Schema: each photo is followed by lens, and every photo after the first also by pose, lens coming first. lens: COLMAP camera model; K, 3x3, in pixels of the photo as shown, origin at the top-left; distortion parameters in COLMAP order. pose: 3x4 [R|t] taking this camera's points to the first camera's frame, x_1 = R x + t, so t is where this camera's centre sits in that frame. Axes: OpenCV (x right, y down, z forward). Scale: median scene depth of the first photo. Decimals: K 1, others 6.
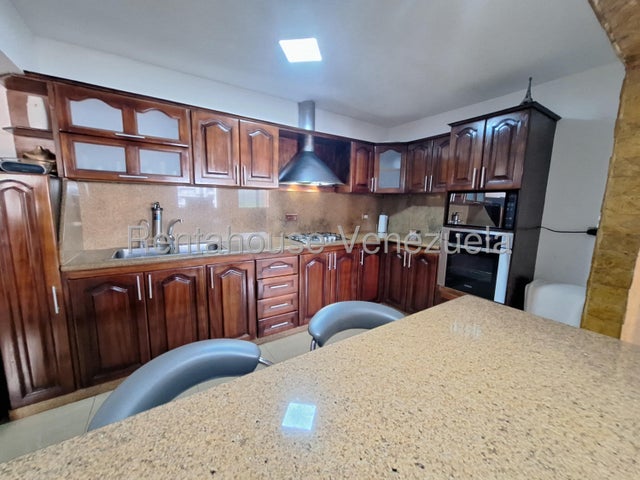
lens RADIAL K [[250.7, 0, 317.6], [0, 250.7, 239.8], [0, 0, 1]] dist [0.001683, -0.001729]
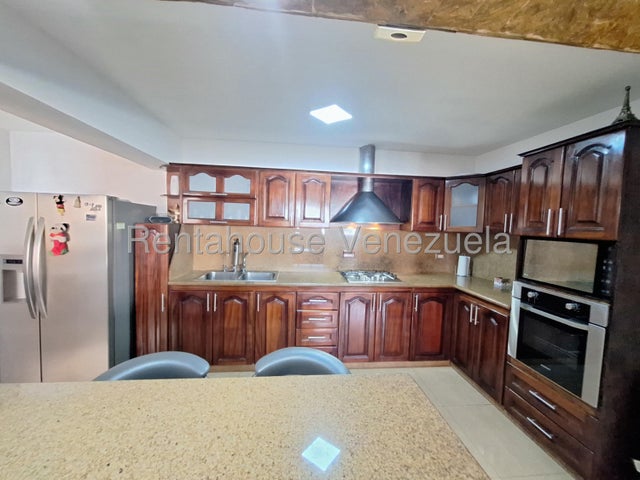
lens RADIAL K [[250.7, 0, 317.0], [0, 250.7, 240.0], [0, 0, 1]] dist [0.001683, -0.001729]
pose [[0.883217, 0.038628, -0.467370, 0.350093], [-0.082818, 0.993786, -0.074372, -0.075151], [0.461593, 0.104393, 0.880928, 0.013948]]
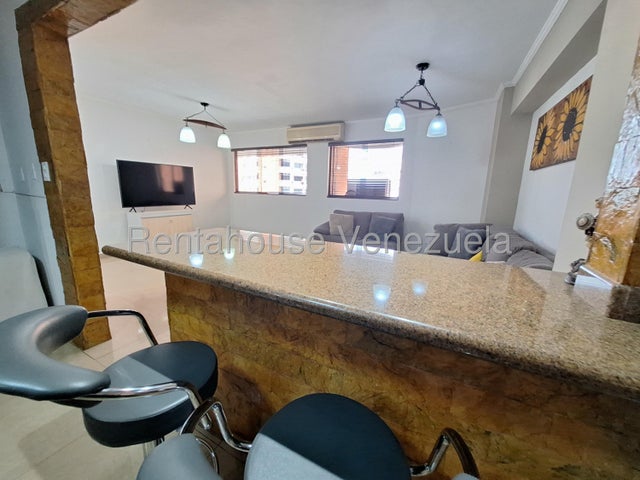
lens RADIAL K [[250.7, 0, 317.6], [0, 250.7, 239.0], [0, 0, 1]] dist [0.001683, -0.001729]
pose [[-0.488883, -0.198766, 0.849403, -0.260079], [0.095389, 0.955677, 0.278537, 0.010274], [-0.867119, 0.217196, -0.448254, 0.361469]]
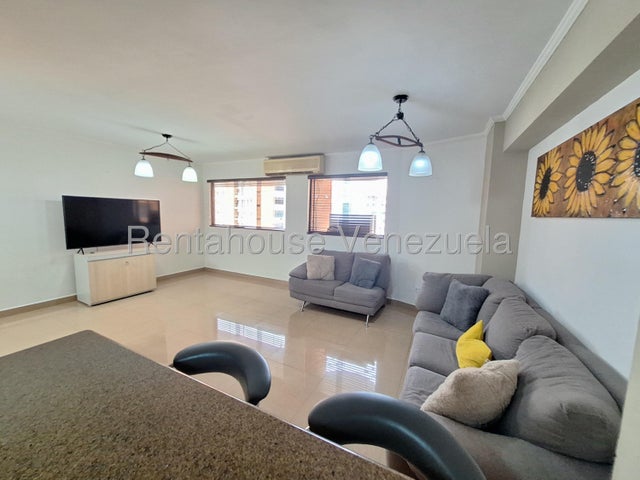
lens RADIAL K [[250.7, 0, 317.8], [0, 250.7, 238.5], [0, 0, 1]] dist [0.001683, -0.001729]
pose [[-0.506023, -0.119980, 0.854134, -0.116039], [0.092898, 0.976936, 0.192266, -0.057625], [-0.857503, 0.176638, -0.483206, 0.123791]]
